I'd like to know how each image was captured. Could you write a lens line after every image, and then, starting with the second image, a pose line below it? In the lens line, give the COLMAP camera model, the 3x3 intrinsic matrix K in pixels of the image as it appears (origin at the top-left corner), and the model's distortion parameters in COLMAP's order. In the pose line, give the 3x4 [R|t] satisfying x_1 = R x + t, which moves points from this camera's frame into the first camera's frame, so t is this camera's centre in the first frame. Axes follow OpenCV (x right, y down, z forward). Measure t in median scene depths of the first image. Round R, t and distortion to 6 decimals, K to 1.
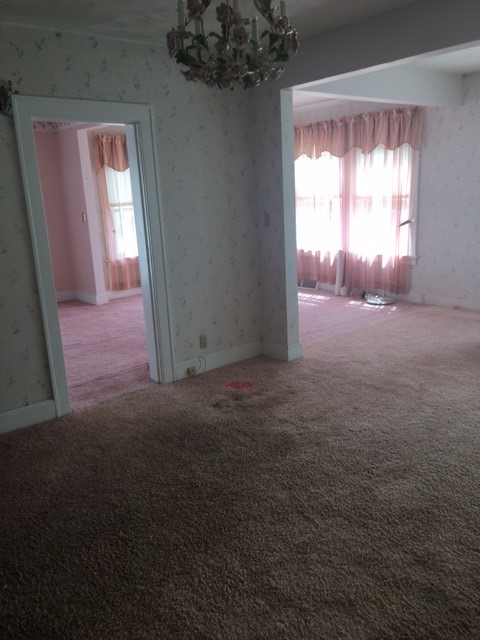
lens RADIAL K [[535.7, 0, 241.6], [0, 535.7, 319.5], [0, 0, 1]] dist [0.030760, -0.011014]
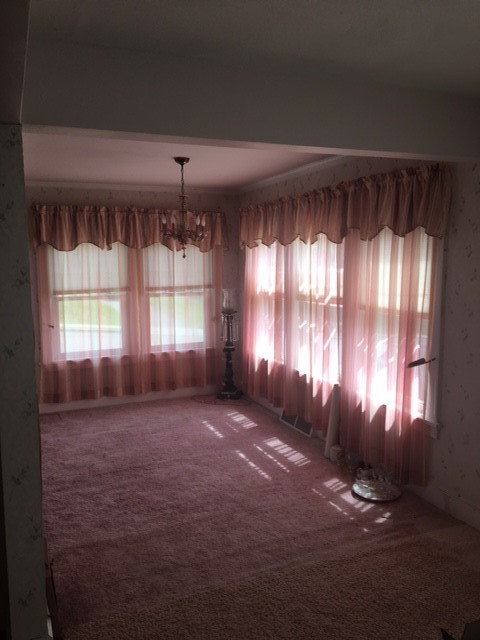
lens RADIAL K [[535.7, 0, 239.0], [0, 535.7, 322.7], [0, 0, 1]] dist [0.030760, -0.011014]
pose [[0.961070, 0.070850, -0.267069, 0.262751], [-0.100532, 0.989982, -0.099141, -0.141717], [0.257369, 0.122131, 0.958564, 0.394605]]
